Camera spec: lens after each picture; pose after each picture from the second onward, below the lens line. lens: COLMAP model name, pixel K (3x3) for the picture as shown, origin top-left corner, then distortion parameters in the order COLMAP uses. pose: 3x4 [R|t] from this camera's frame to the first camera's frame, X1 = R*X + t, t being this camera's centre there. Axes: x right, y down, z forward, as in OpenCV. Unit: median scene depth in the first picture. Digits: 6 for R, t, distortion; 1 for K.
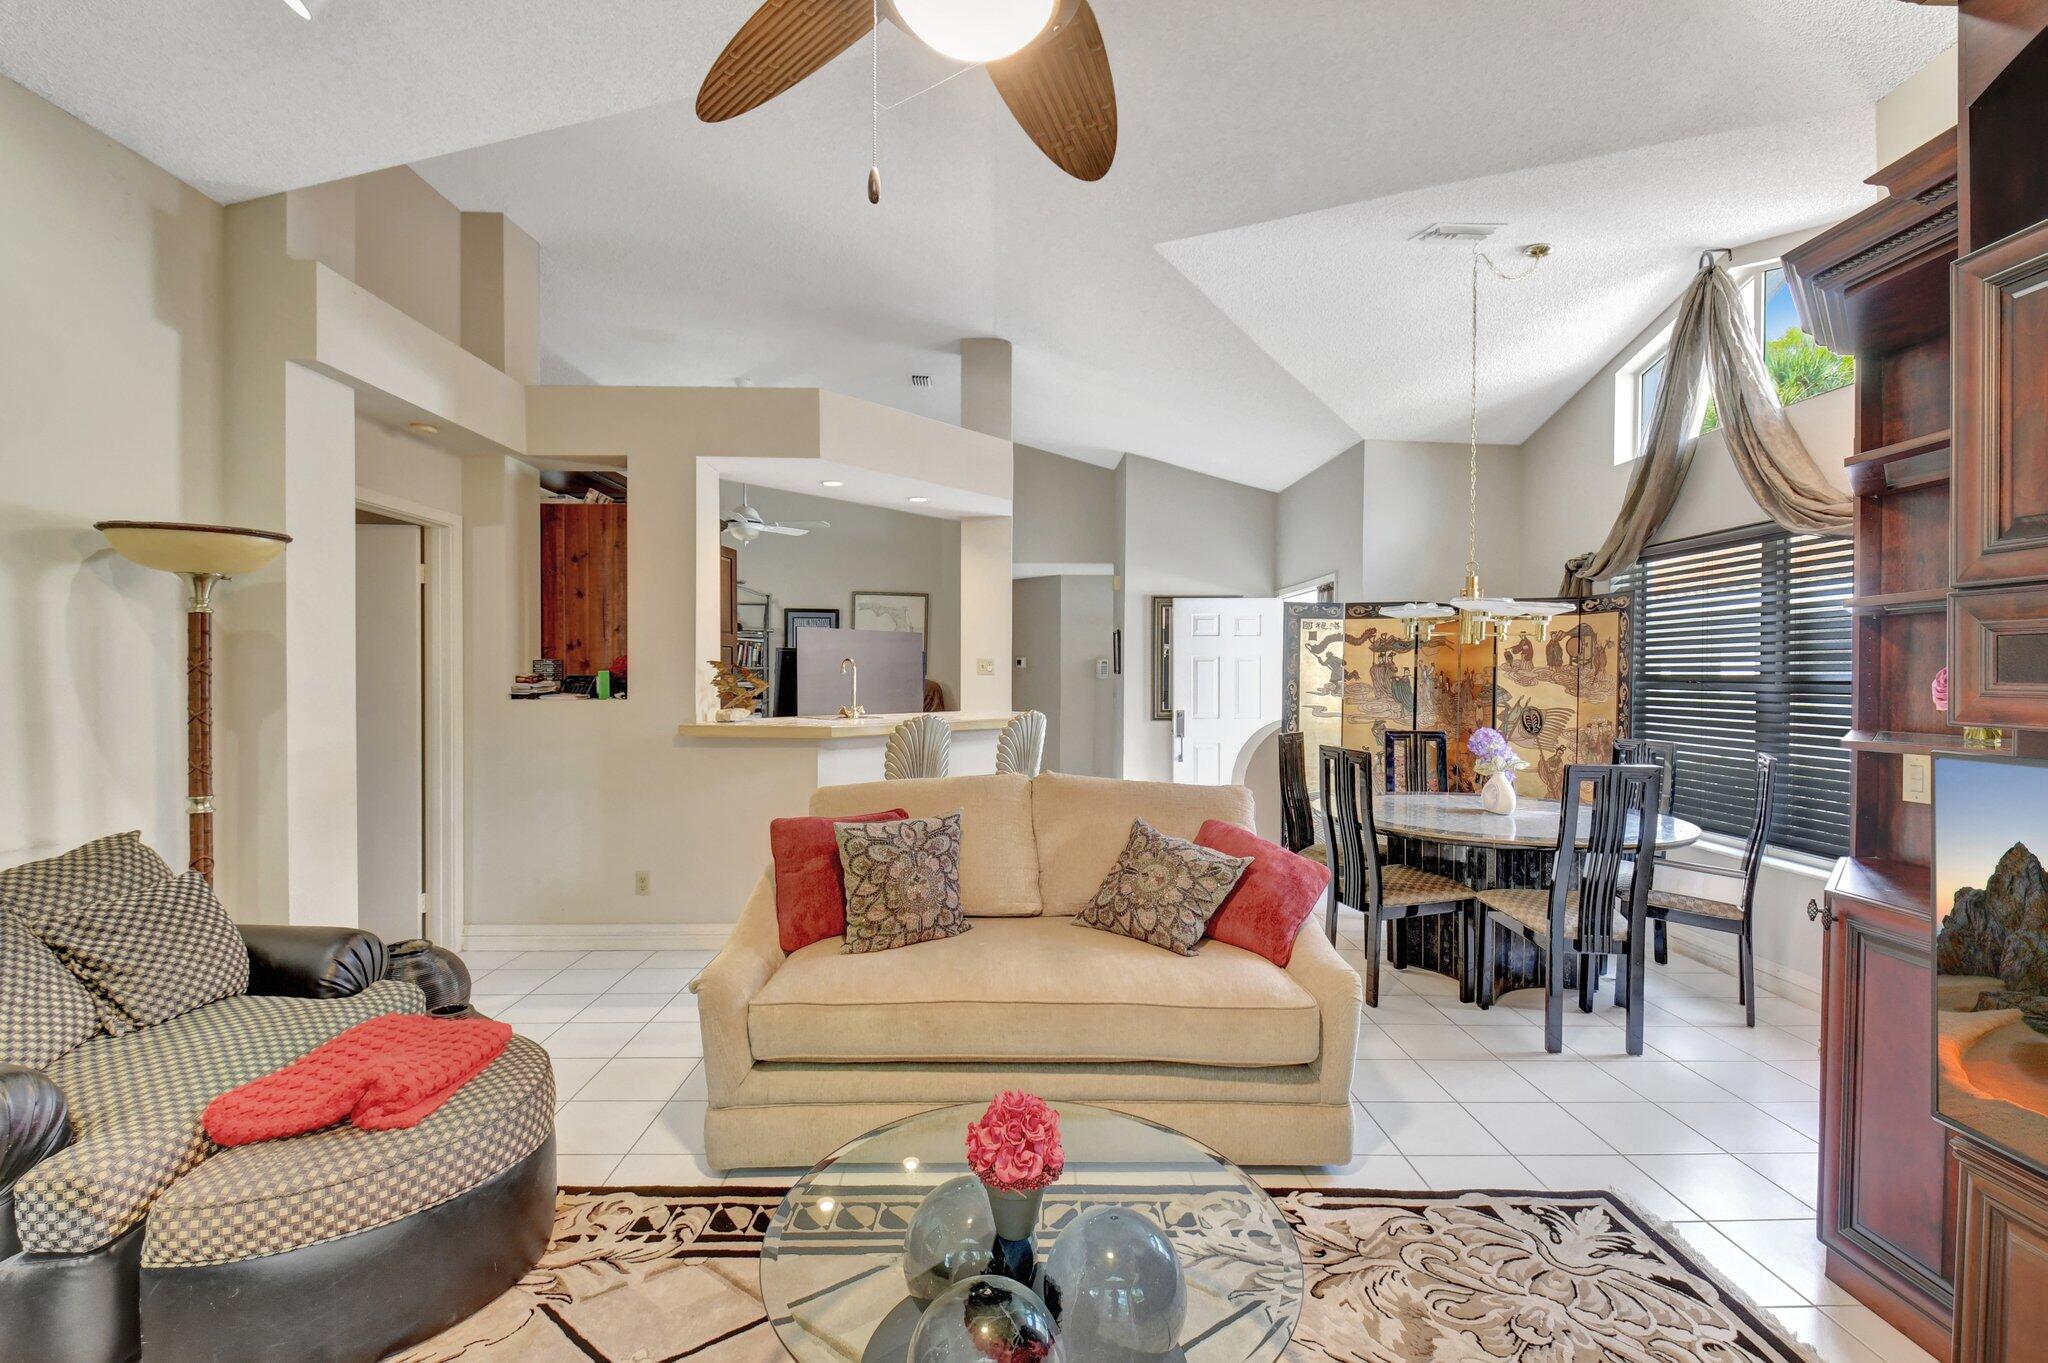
lens RADIAL K [[907.6, 0, 1011.7], [0, 907.6, 673.6], [0, 0, 1]] dist [0.042138, -0.032836]
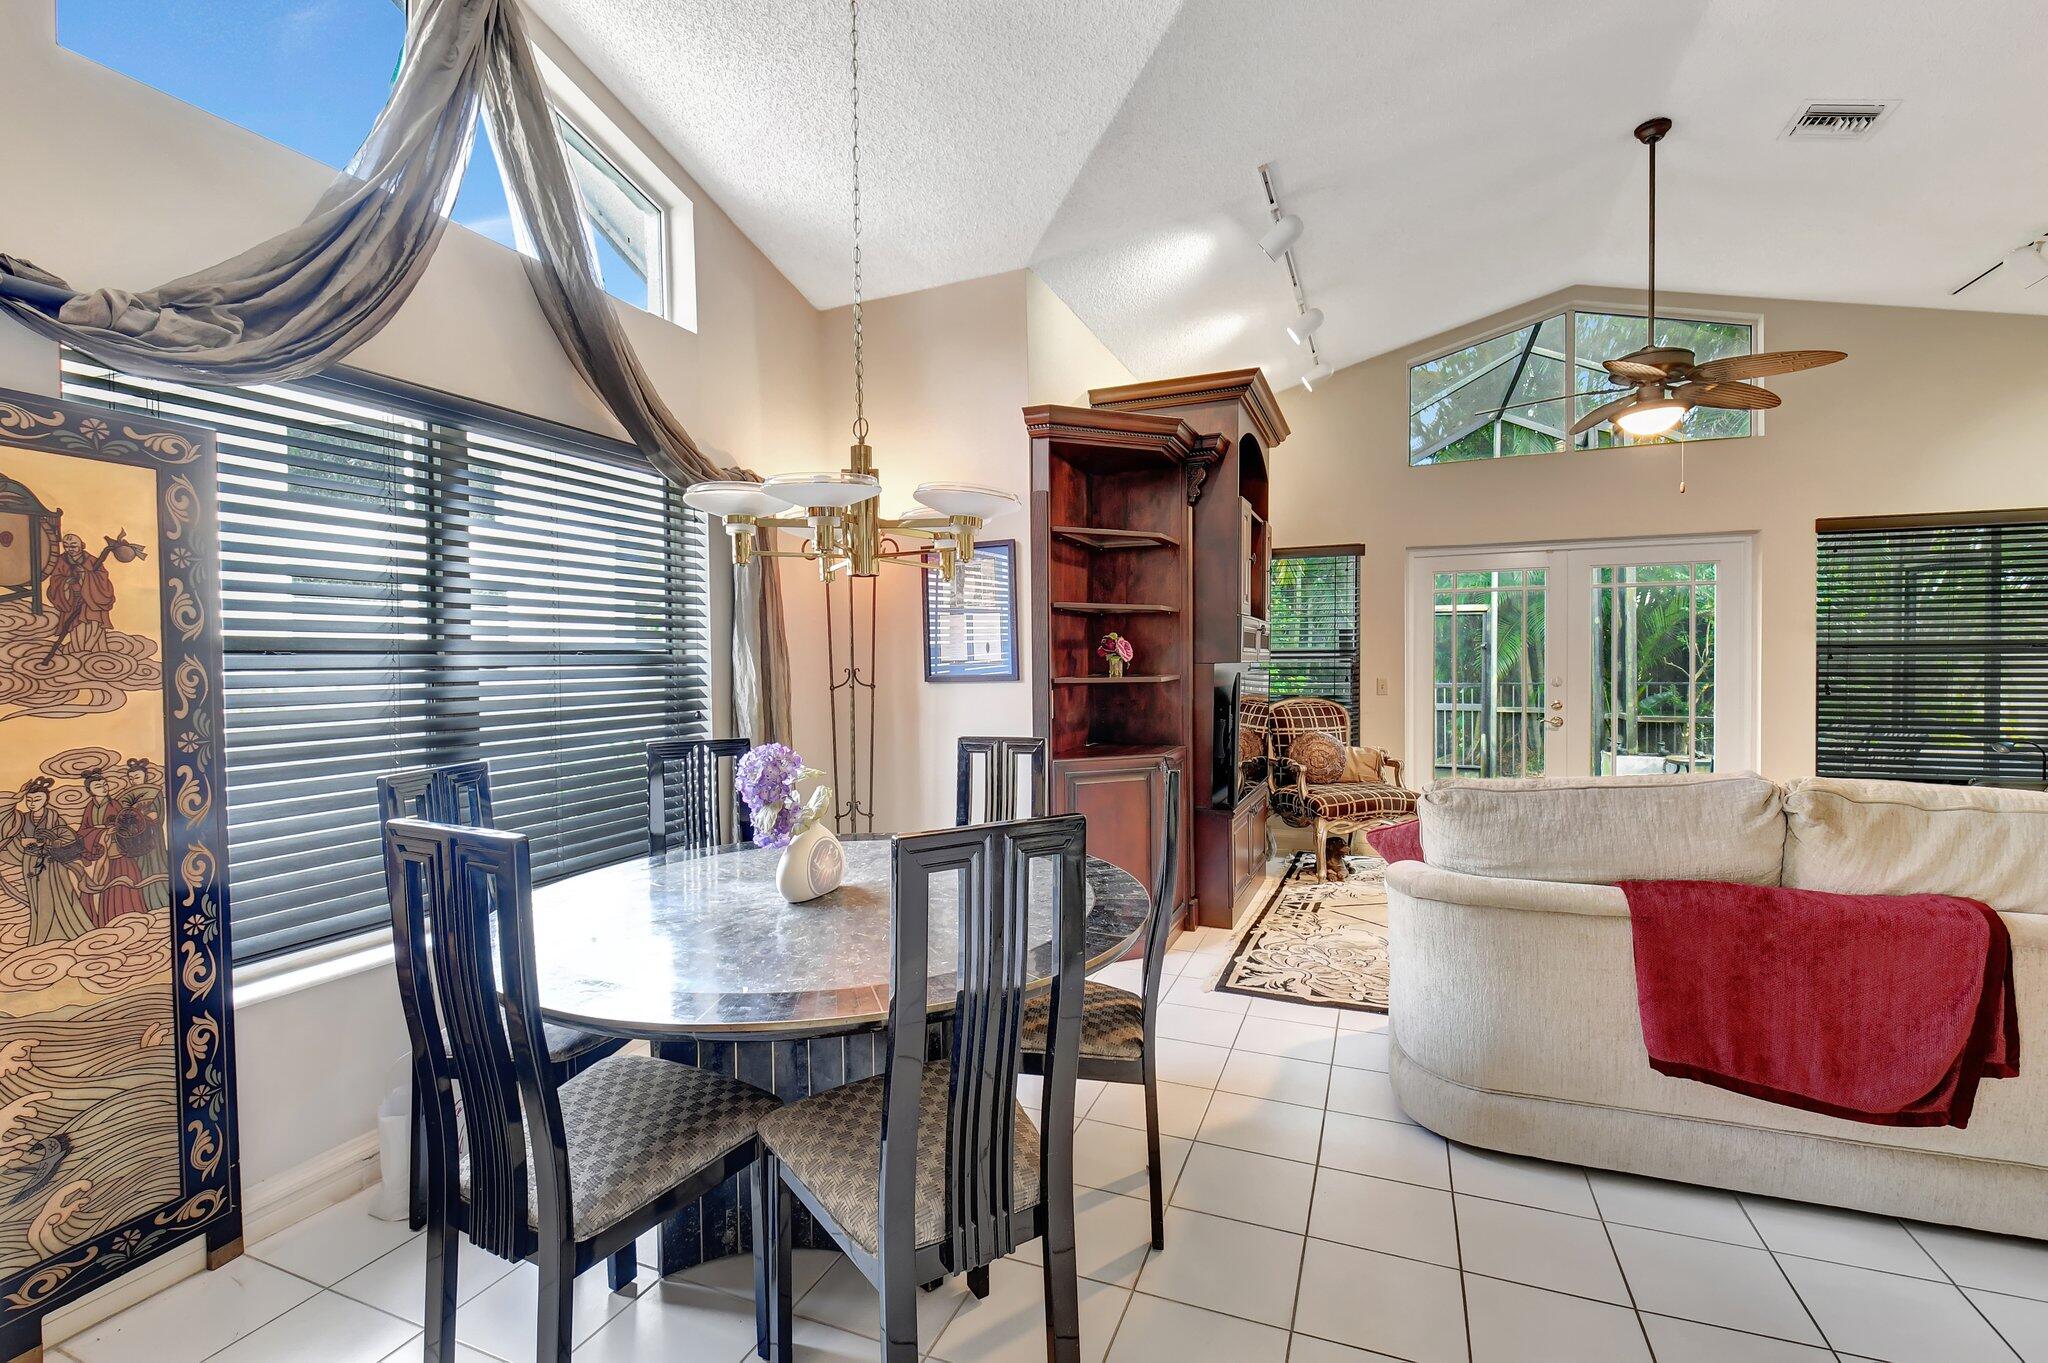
lens RADIAL K [[907.6, 0, 1011.7], [0, 907.6, 673.6], [0, 0, 1]] dist [0.042138, -0.032836]
pose [[-0.917649, -0.005315, 0.397356, 0.174928], [0.003728, 0.999751, 0.021981, 0.009808], [-0.397374, 0.021652, -0.917401, 1.180394]]
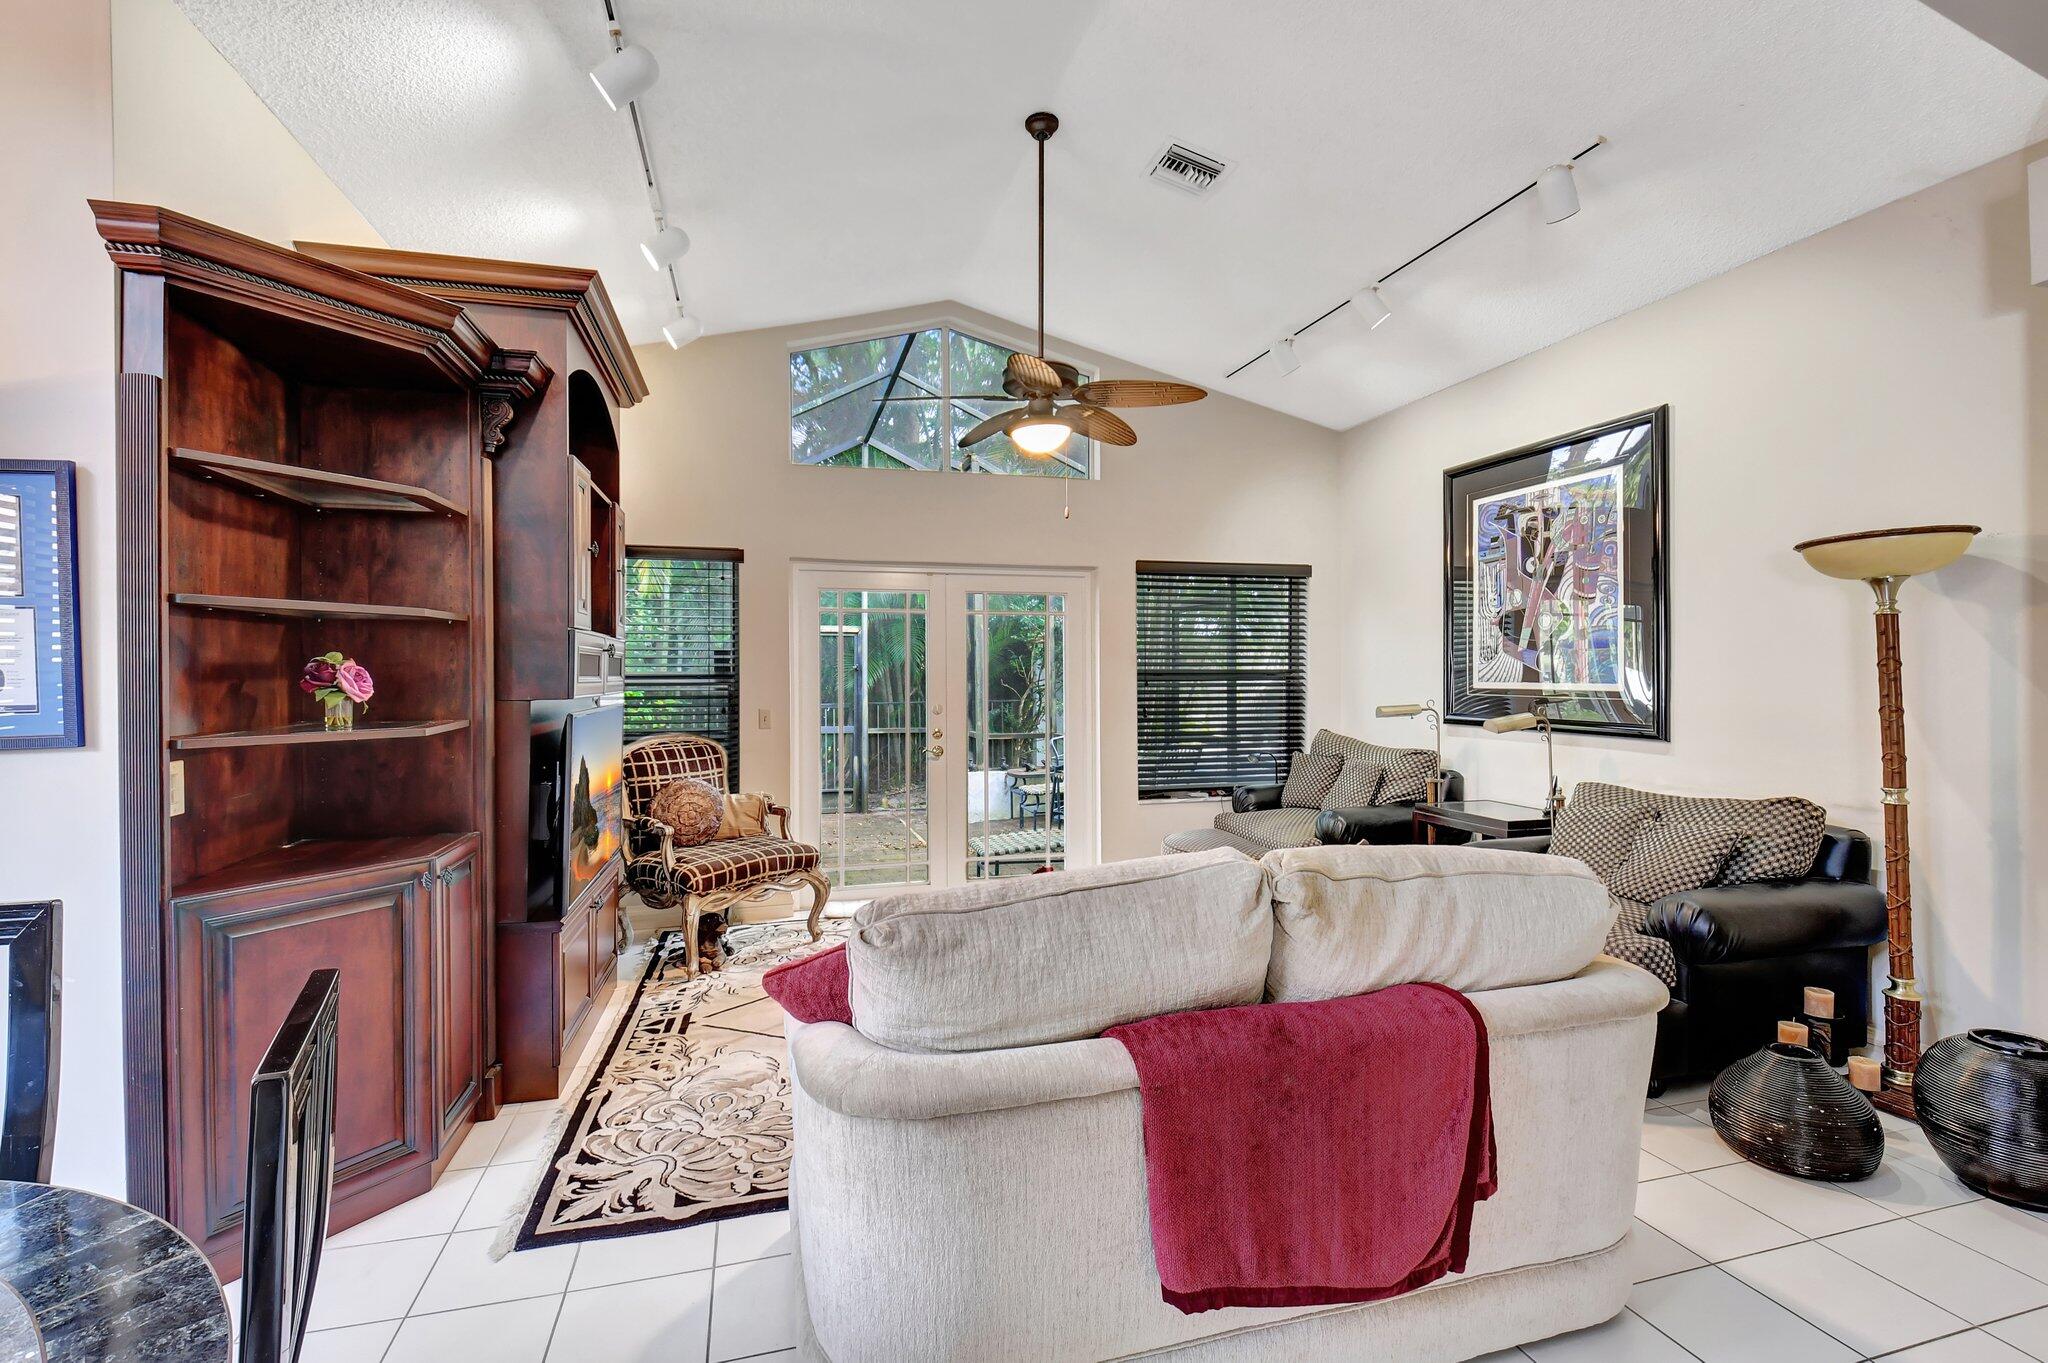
lens RADIAL K [[907.6, 0, 1011.7], [0, 907.6, 673.6], [0, 0, 1]] dist [0.042138, -0.032836]
pose [[-0.967605, -0.000232, -0.252470, 0.193847], [-0.001734, 0.999982, 0.005724, -0.001114], [0.252464, 0.005976, -0.967588, 0.947354]]
